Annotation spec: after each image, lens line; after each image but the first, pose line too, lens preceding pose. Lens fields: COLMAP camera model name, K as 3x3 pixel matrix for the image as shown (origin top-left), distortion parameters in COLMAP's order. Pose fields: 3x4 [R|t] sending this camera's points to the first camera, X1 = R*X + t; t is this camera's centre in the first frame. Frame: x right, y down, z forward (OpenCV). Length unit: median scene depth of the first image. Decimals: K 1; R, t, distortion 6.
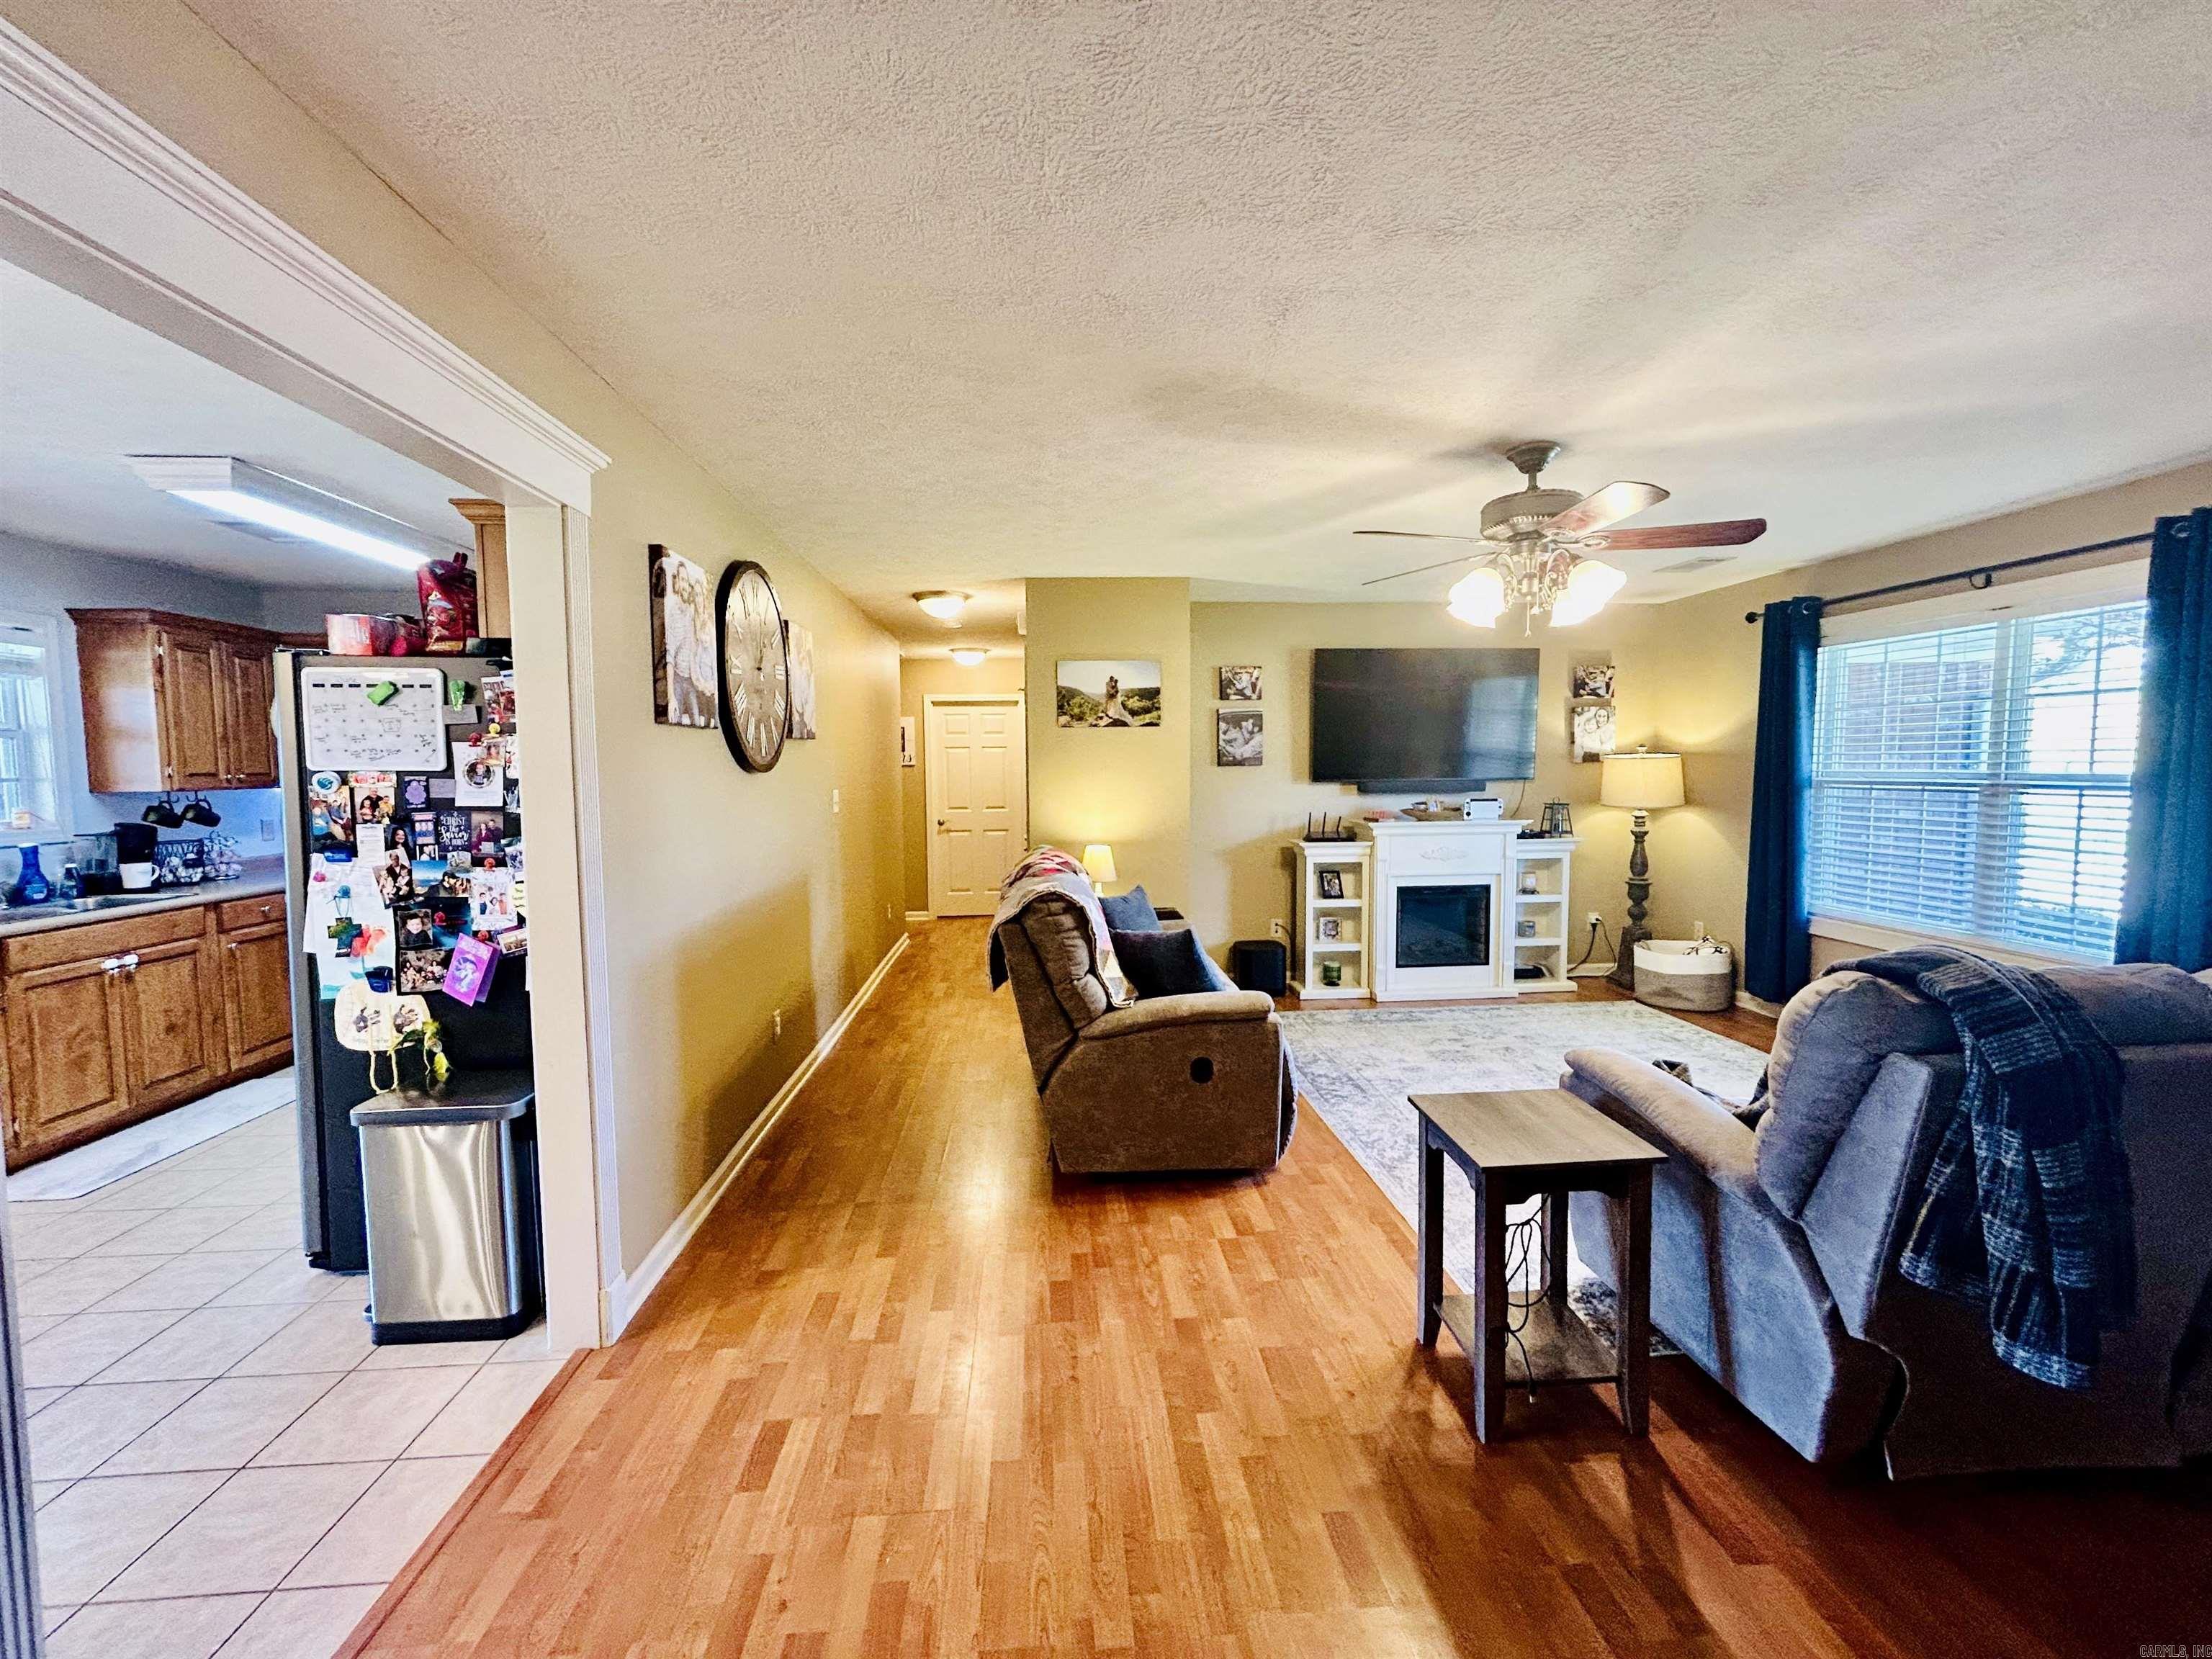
lens RADIAL K [[896.4, 0, 1107.9], [0, 896.4, 830.6], [0, 0, 1]] dist [0.000123, -0.000782]
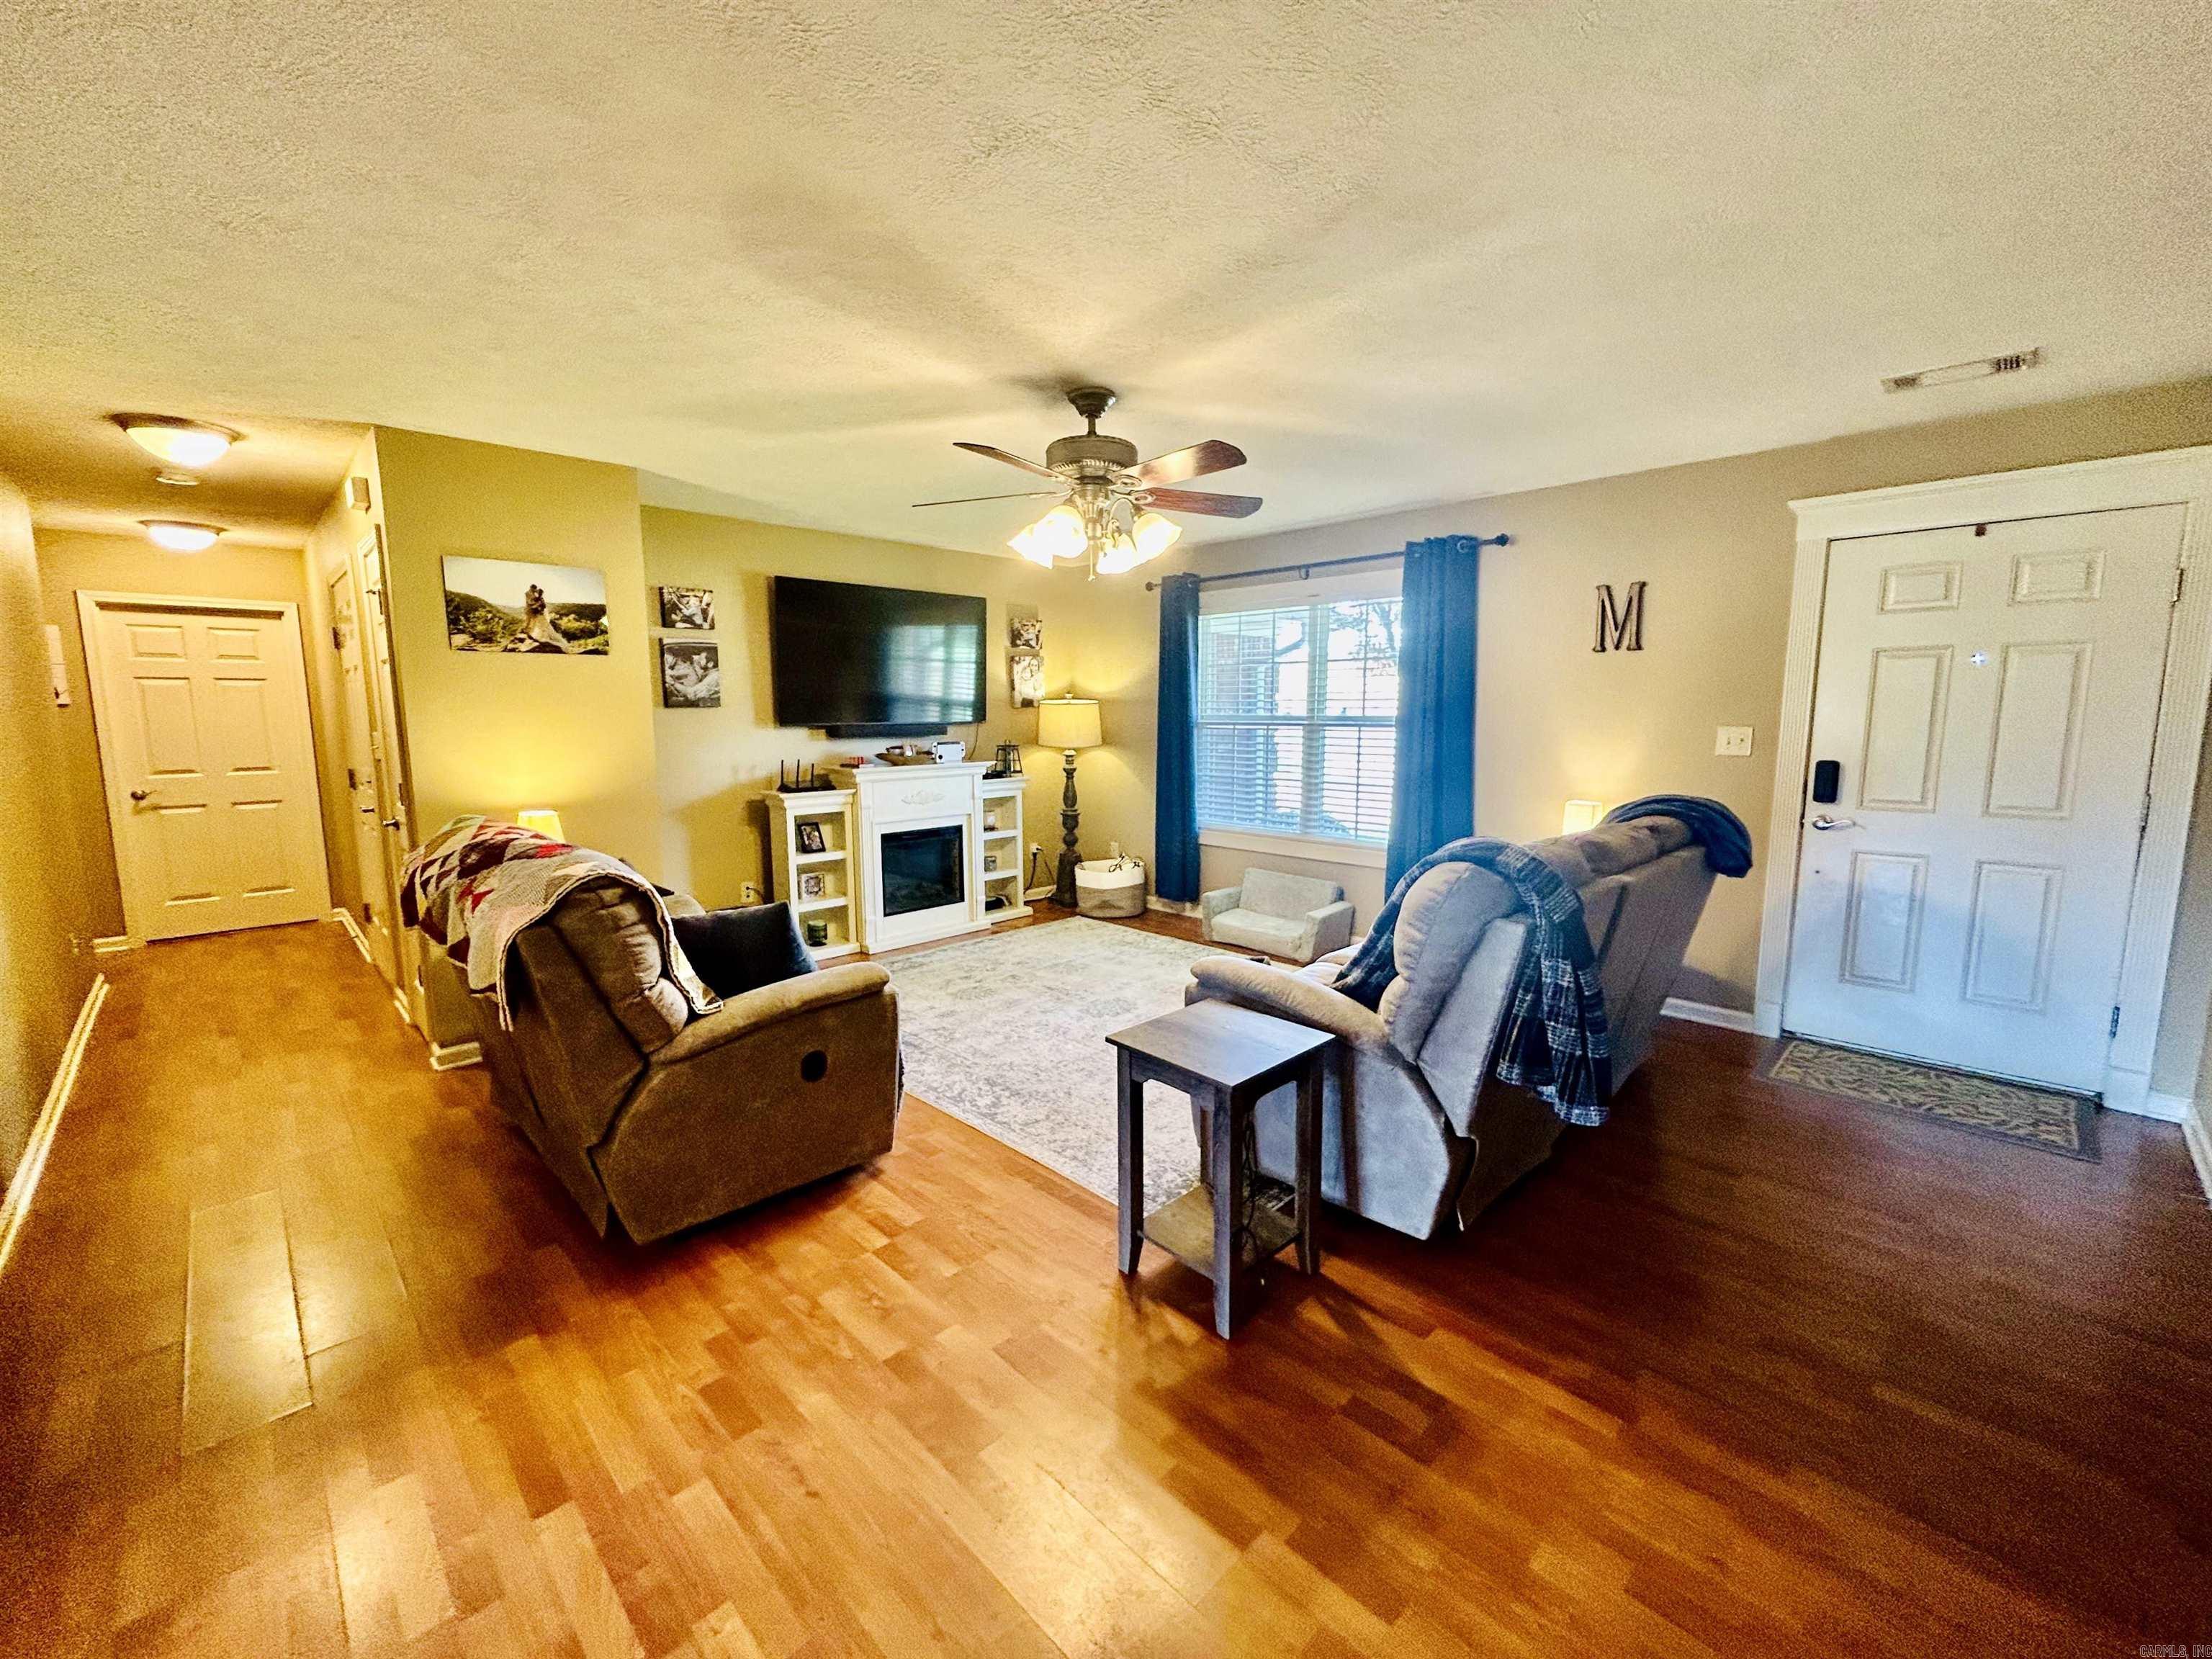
lens RADIAL K [[896.4, 0, 1107.9], [0, 896.4, 830.6], [0, 0, 1]] dist [0.000123, -0.000782]
pose [[0.761831, -0.079870, 0.642833, -0.127290], [0.043000, 0.996416, 0.072842, -0.001412], [-0.646347, -0.027851, 0.762535, 0.113879]]
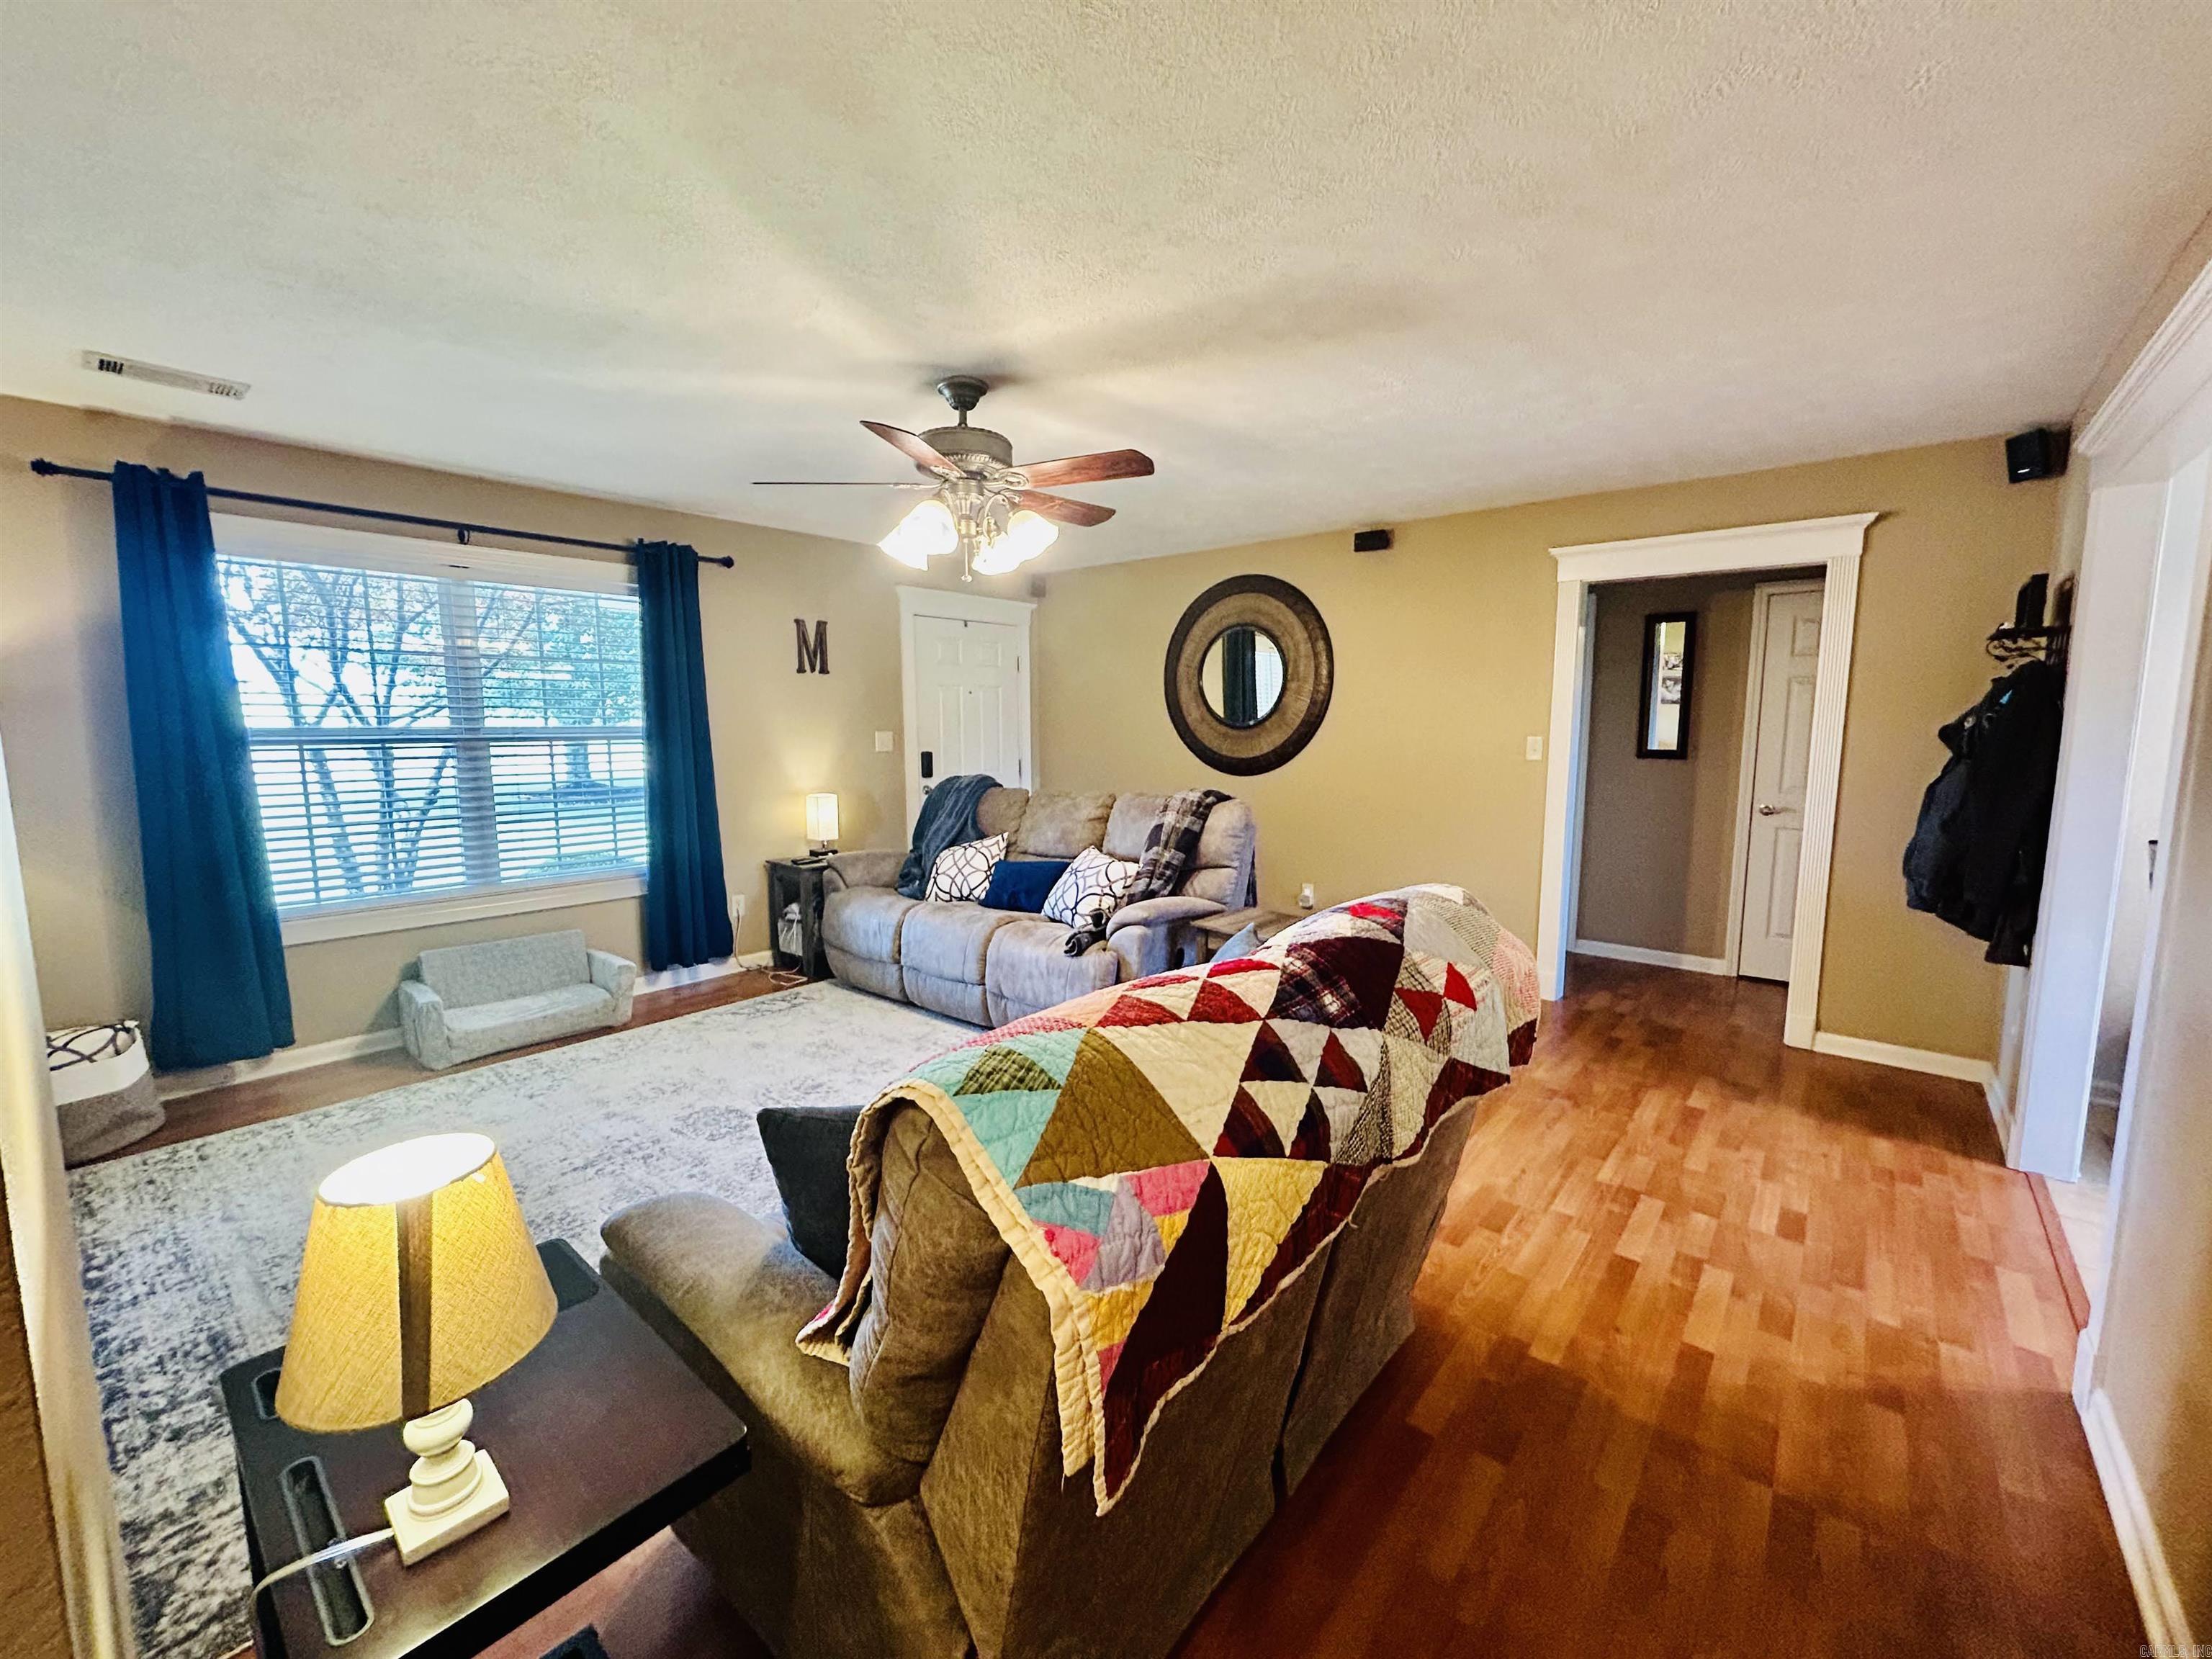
lens RADIAL K [[896.1, 0, 1106.3], [0, 896.1, 824.9], [0, 0, 1]] dist [-0.007817, -0.000146]
pose [[-0.711435, -0.071596, 0.699095, -0.211358], [0.058905, 0.985220, 0.160844, -0.062082], [-0.700278, 0.155610, -0.696703, 0.992513]]
